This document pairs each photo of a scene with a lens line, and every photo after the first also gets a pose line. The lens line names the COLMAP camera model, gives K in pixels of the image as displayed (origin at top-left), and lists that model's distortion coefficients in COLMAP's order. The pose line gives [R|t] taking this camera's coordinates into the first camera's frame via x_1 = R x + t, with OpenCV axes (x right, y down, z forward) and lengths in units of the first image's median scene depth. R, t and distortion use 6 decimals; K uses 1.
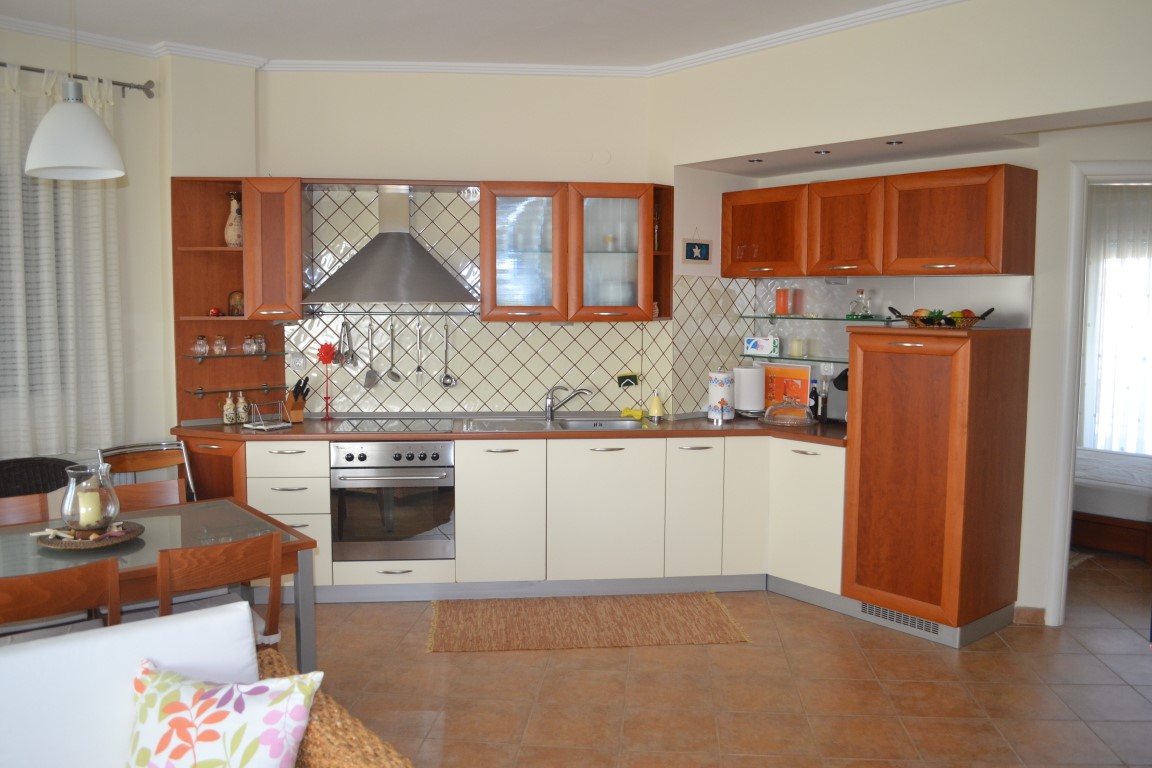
lens RADIAL K [[926.4, 0, 576.0], [0, 926.4, 383.4], [0, 0, 1]] dist [-0.079752, 0.012803]
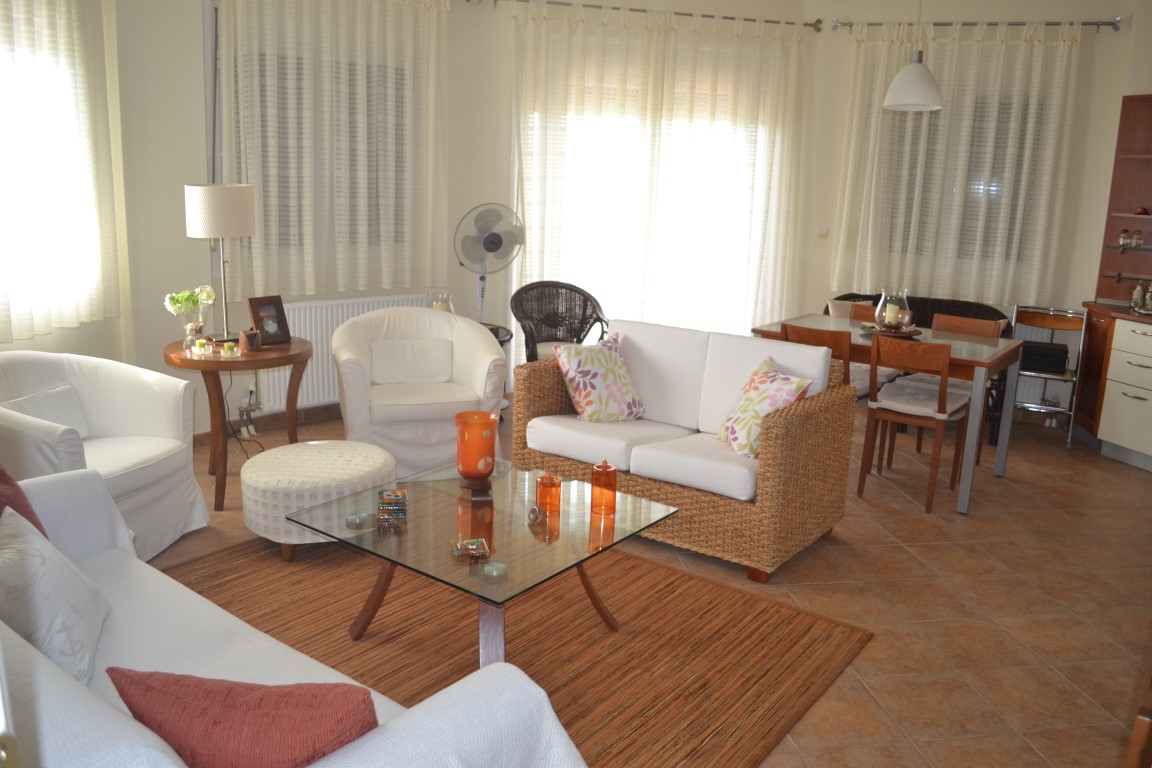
lens RADIAL K [[926.4, 0, 575.9], [0, 926.4, 384.3], [0, 0, 1]] dist [-0.079752, 0.012803]
pose [[0.241185, 0.216231, -0.946084, 0.648515], [-0.124254, 0.973719, 0.190871, 0.010791], [0.962492, 0.071519, 0.261714, 0.017229]]
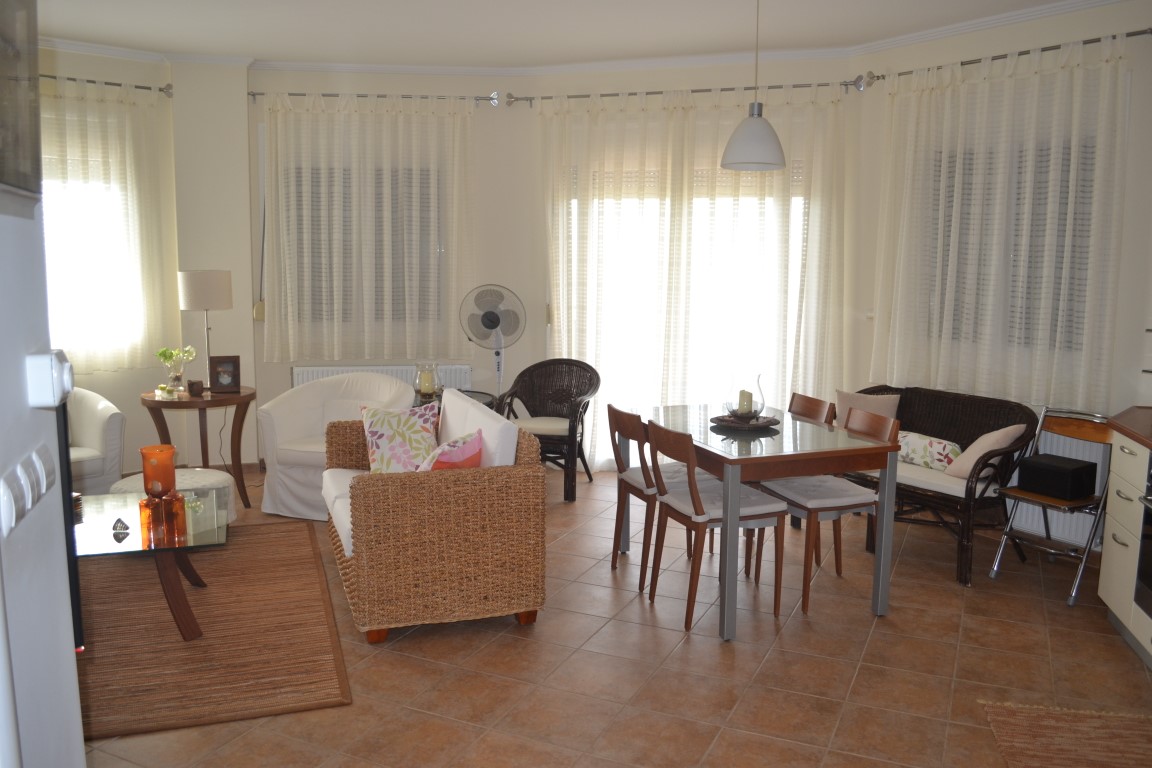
lens RADIAL K [[926.4, 0, 574.5], [0, 926.4, 384.1], [0, 0, 1]] dist [-0.079752, 0.012803]
pose [[-0.337356, 0.117894, -0.933966, 0.636512], [-0.099090, 0.982168, 0.159771, -0.066461], [0.936148, 0.146446, -0.319658, 0.846496]]
